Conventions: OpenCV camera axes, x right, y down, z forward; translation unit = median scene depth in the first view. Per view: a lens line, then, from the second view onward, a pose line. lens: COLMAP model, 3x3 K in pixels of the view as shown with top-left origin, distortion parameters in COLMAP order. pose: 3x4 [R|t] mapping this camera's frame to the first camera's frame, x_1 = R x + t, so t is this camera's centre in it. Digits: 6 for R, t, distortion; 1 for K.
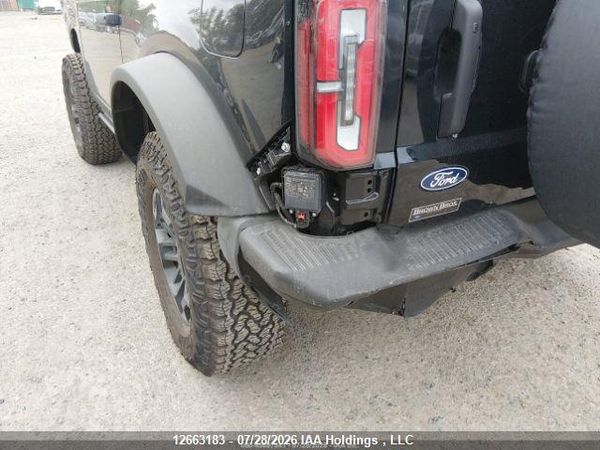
lens RADIAL K [[453.8, 0, 304.2], [0, 453.8, 230.5], [0, 0, 1]] dist [0.055350, -0.082821]
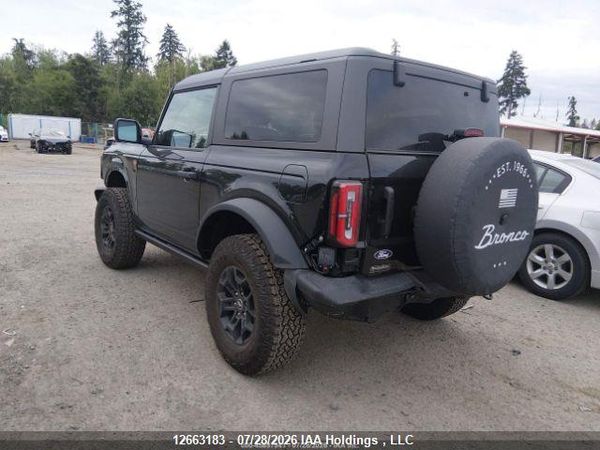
lens RADIAL K [[453.8, 0, 312.3], [0, 453.8, 236.4], [0, 0, 1]] dist [0.055350, -0.082821]
pose [[0.985871, 0.030807, 0.164651, -0.448707], [0.014156, 0.964103, -0.265151, 0.415865], [-0.166909, 0.263736, 0.950045, -1.210446]]
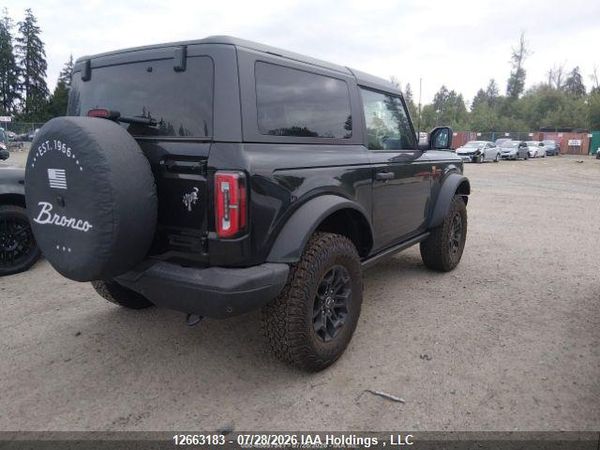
lens RADIAL K [[453.8, 0, 300.6], [0, 453.8, 226.6], [0, 0, 1]] dist [0.055350, -0.082821]
pose [[0.429173, 0.180857, -0.884930, 3.464644], [-0.424774, 0.905055, -0.021037, -0.626973], [0.797106, 0.384924, 0.465248, 0.794421]]
